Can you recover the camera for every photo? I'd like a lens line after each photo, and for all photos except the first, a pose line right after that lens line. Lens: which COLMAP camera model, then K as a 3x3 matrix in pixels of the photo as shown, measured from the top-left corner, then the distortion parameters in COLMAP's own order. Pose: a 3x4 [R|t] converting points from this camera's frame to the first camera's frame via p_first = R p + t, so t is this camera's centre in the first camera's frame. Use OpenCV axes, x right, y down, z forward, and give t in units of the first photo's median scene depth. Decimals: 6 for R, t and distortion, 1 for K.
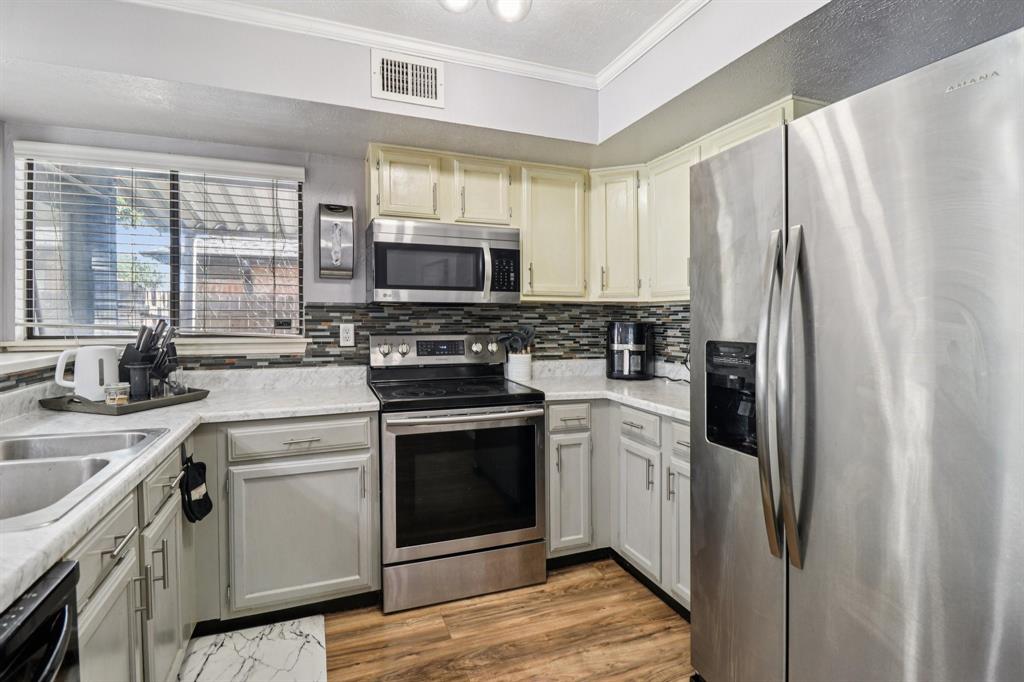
lens RADIAL K [[498.6, 0, 511.0], [0, 498.6, 332.3], [0, 0, 1]] dist [0.012673, -0.015460]
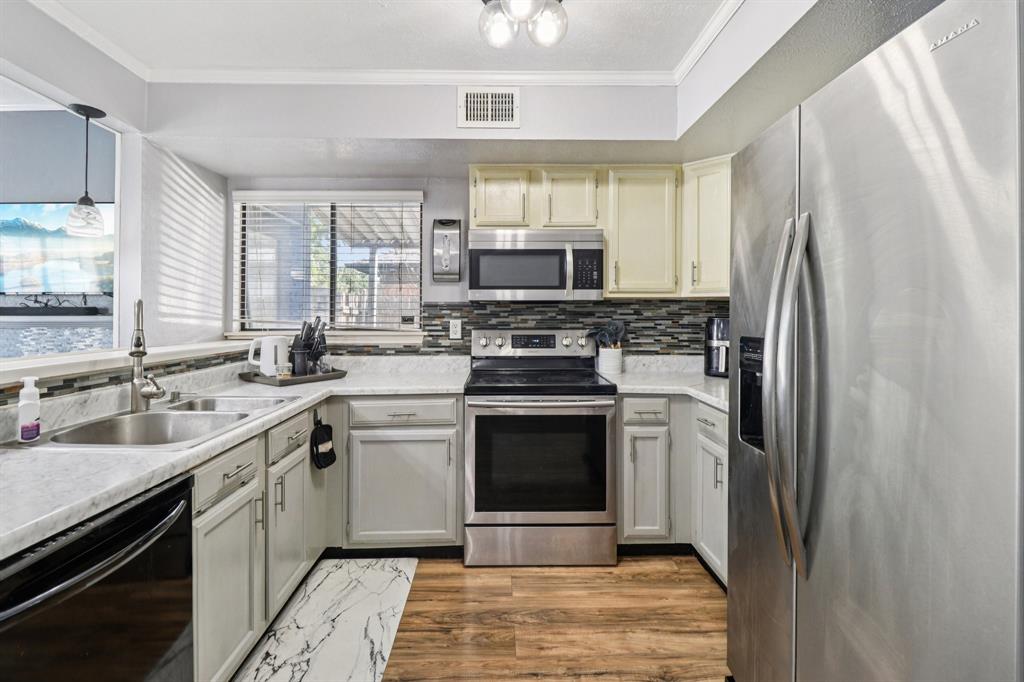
lens RADIAL K [[478.5, 0, 508.9], [0, 478.5, 330.5], [0, 0, 1]] dist [0.004061, -0.011893]
pose [[0.941241, 0.005680, -0.337689, 0.196263], [-0.004471, 0.999981, 0.004359, 0.003078], [0.337707, -0.002593, 0.941248, -0.021405]]
